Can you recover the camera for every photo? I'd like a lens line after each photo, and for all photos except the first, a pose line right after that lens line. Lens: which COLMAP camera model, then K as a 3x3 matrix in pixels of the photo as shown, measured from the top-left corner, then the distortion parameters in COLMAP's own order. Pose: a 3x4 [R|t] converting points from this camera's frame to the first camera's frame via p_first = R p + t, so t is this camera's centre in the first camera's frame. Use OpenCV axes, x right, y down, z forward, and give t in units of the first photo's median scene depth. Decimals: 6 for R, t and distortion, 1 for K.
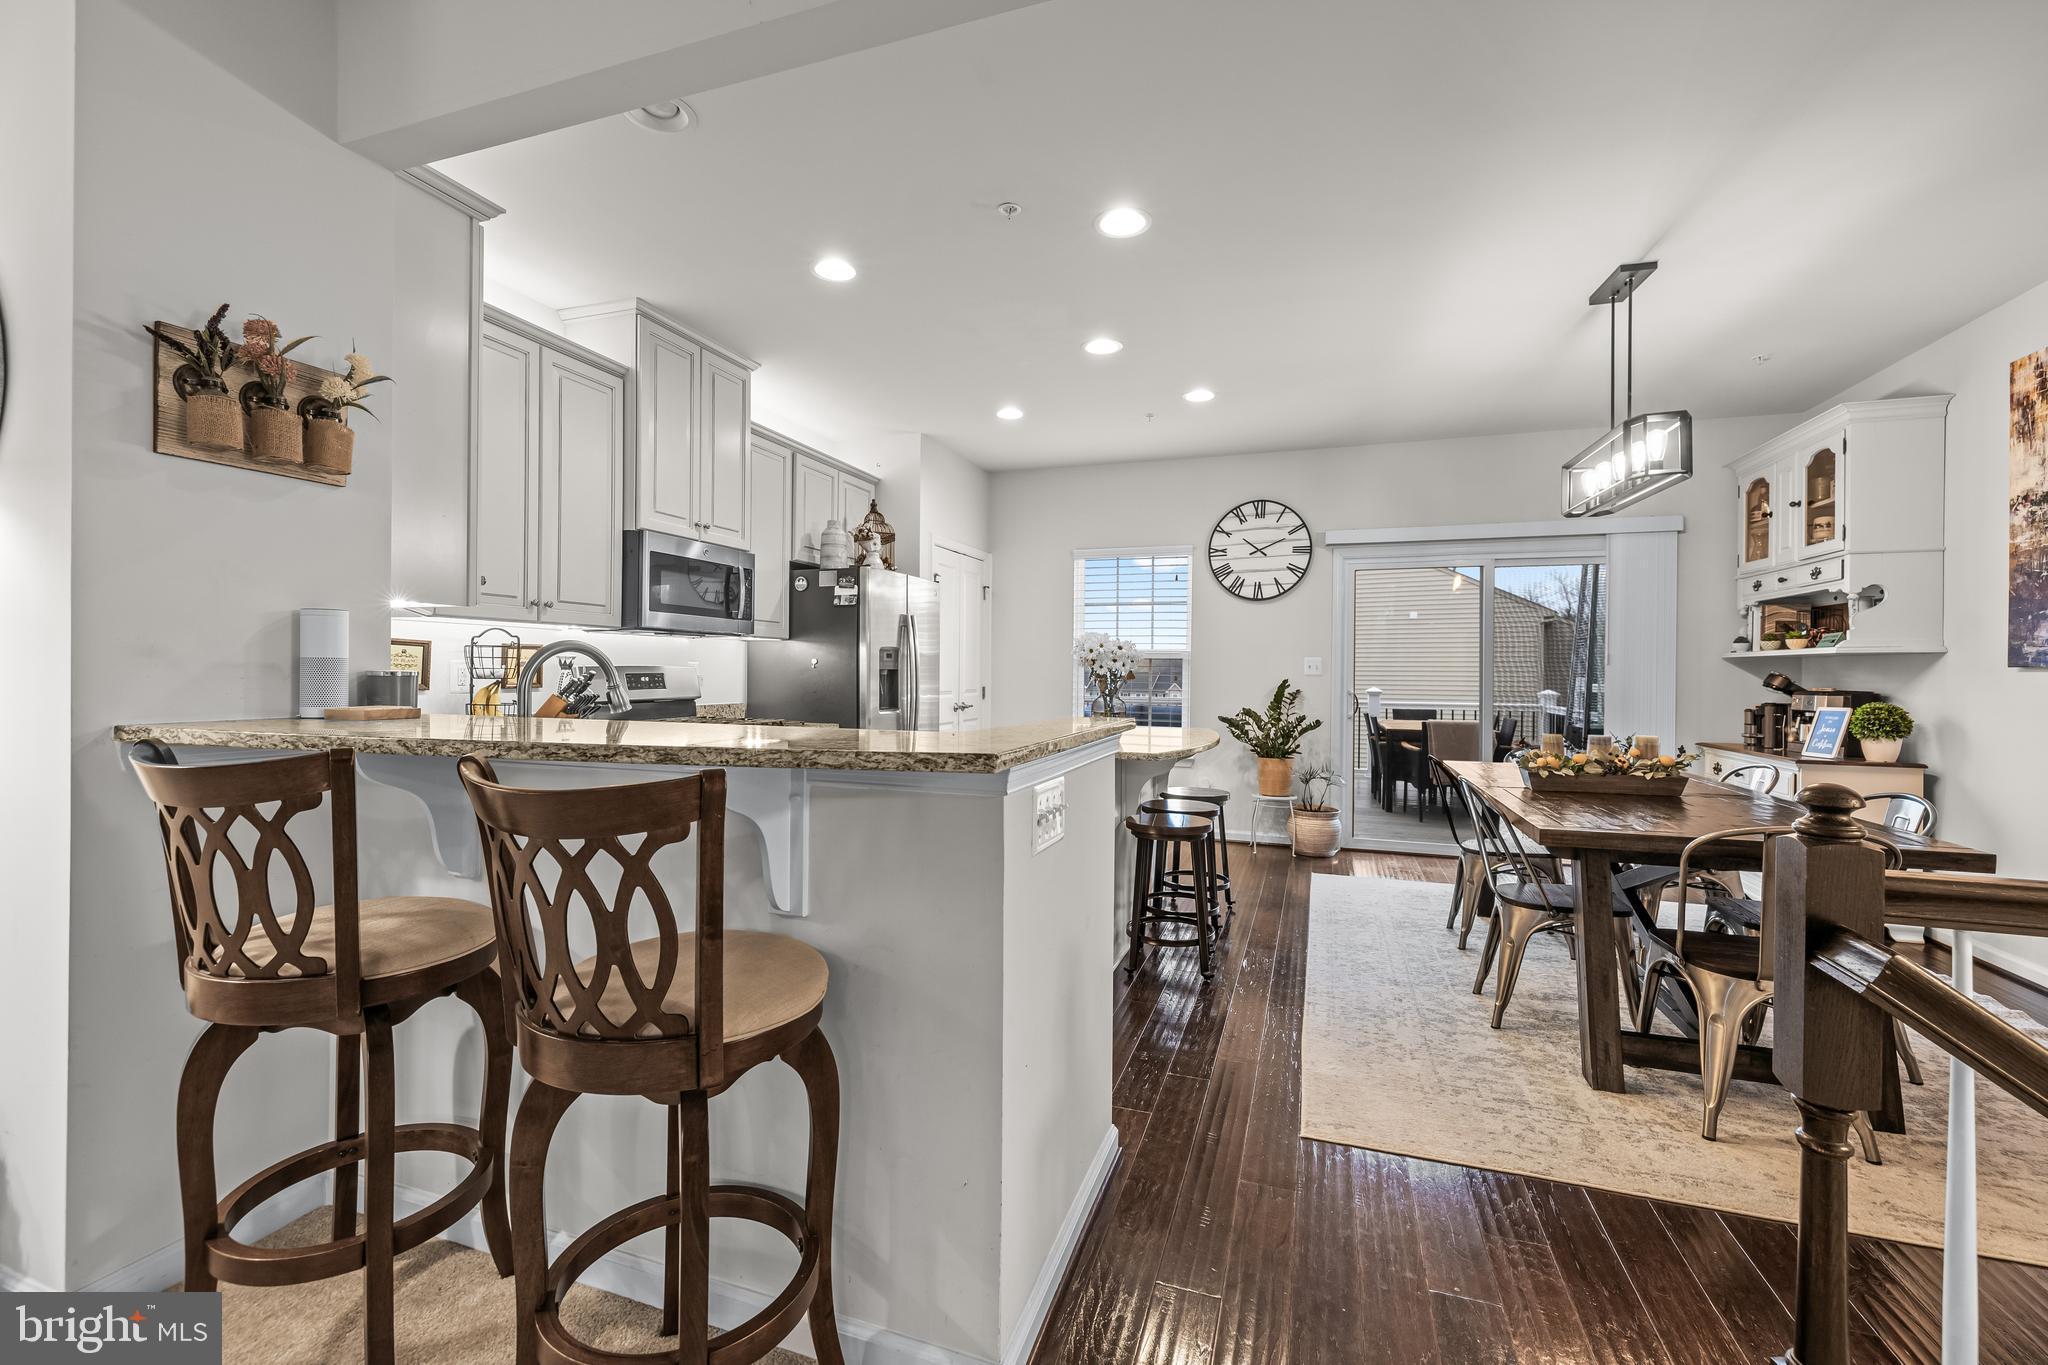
lens RADIAL K [[865.7, 0, 1018.0], [0, 865.7, 674.9], [0, 0, 1]] dist [0.001865, 0.000369]
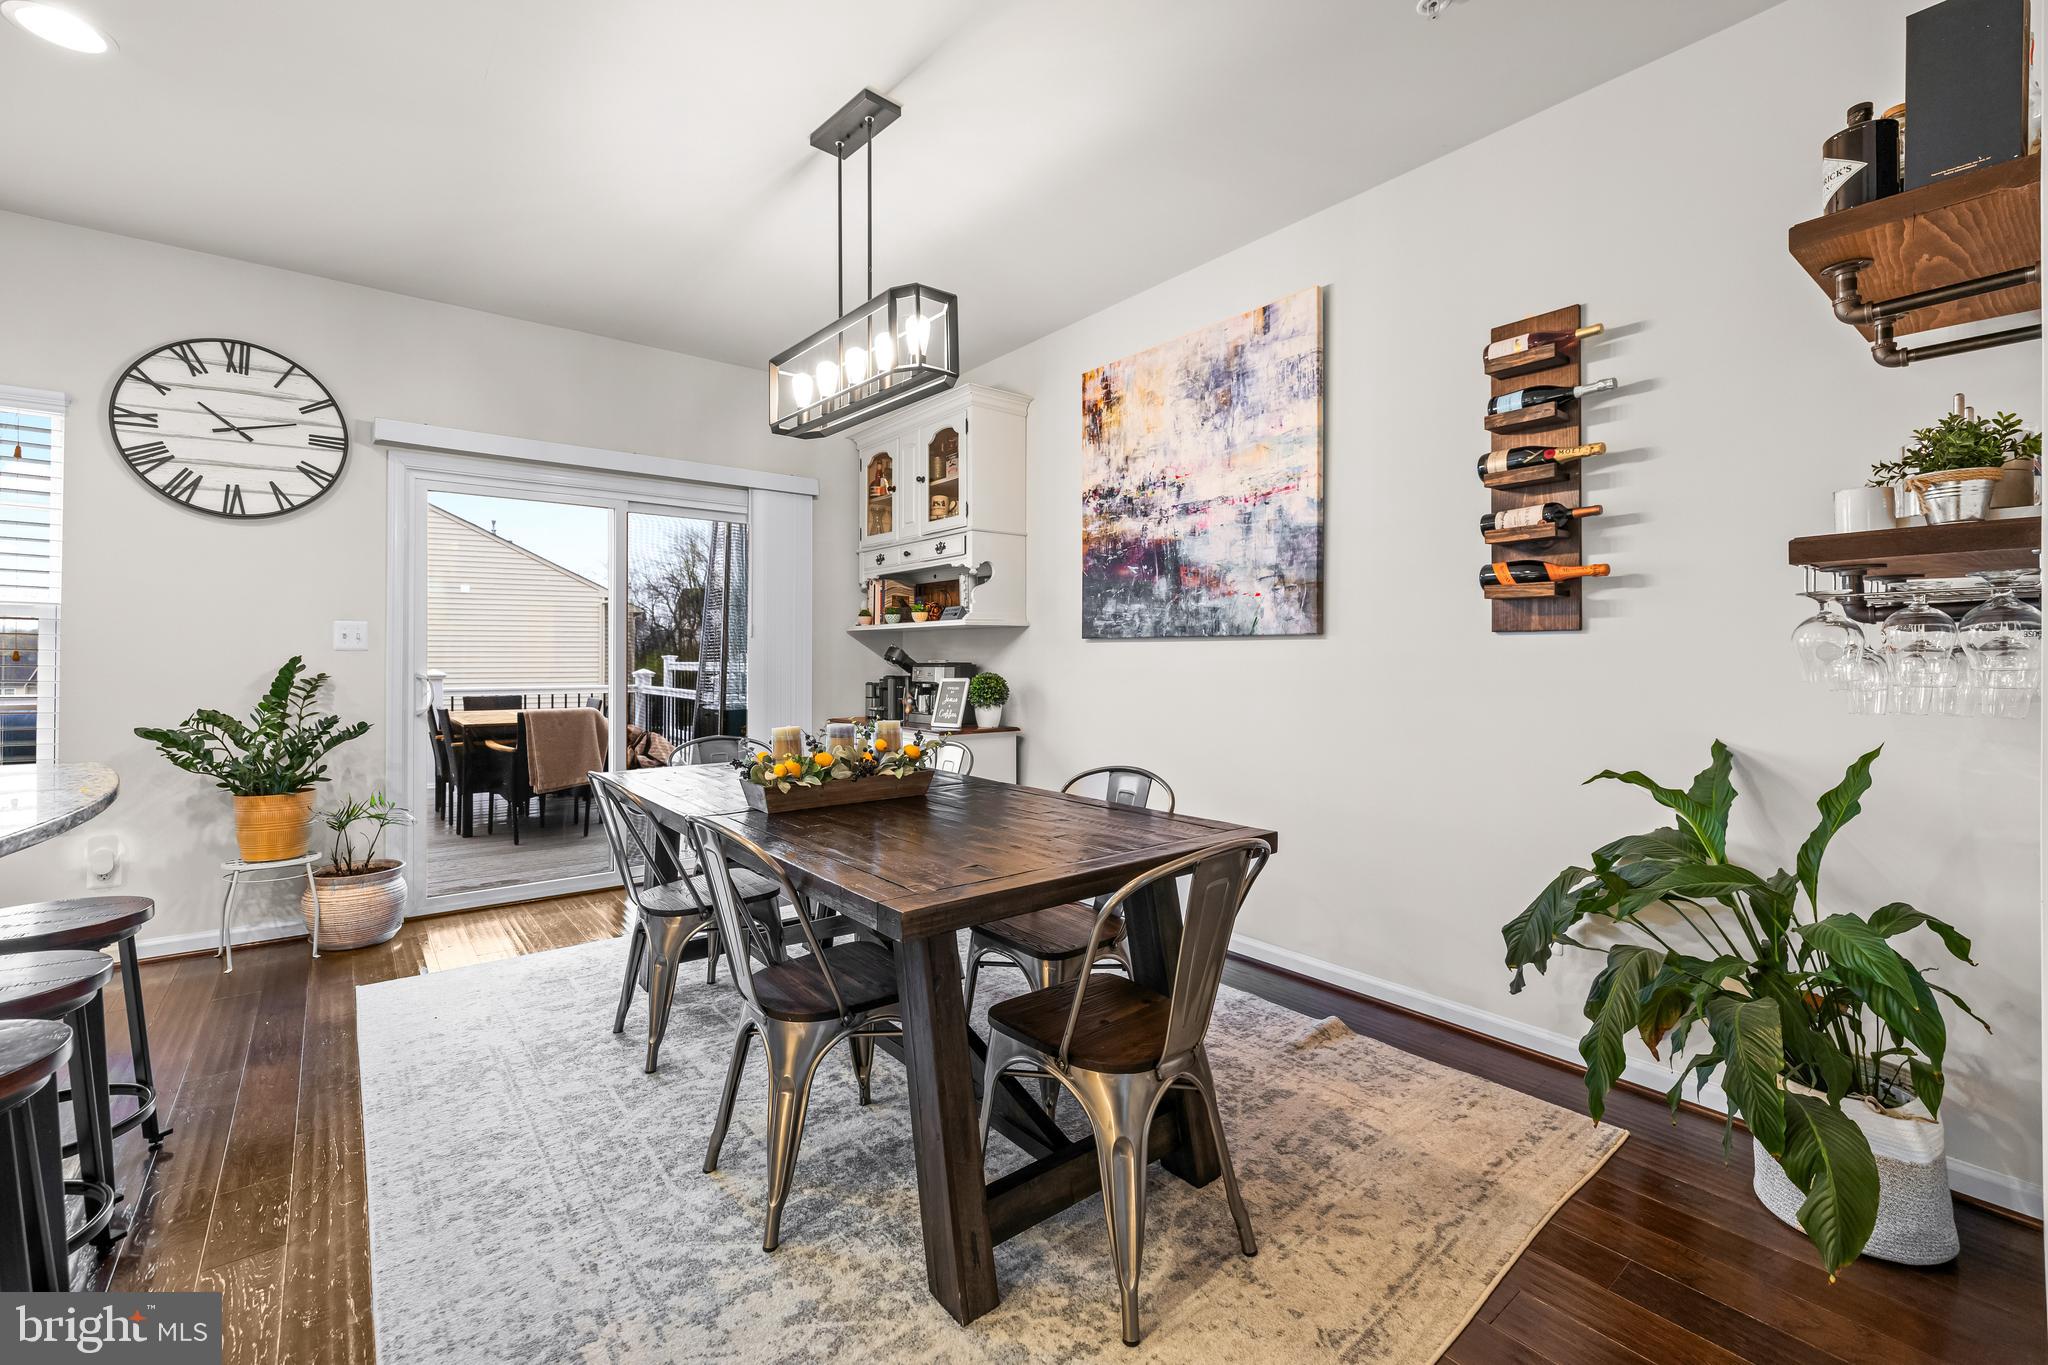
lens RADIAL K [[861.8, 0, 1016.9], [0, 861.8, 653.8], [0, 0, 1]] dist [0.000105, 0.000354]
pose [[0.535662, -0.003453, 0.844425, 0.100269], [0.006363, 0.999980, 0.000053, 0.008151], [-0.844408, 0.005345, 0.535673, 0.354833]]
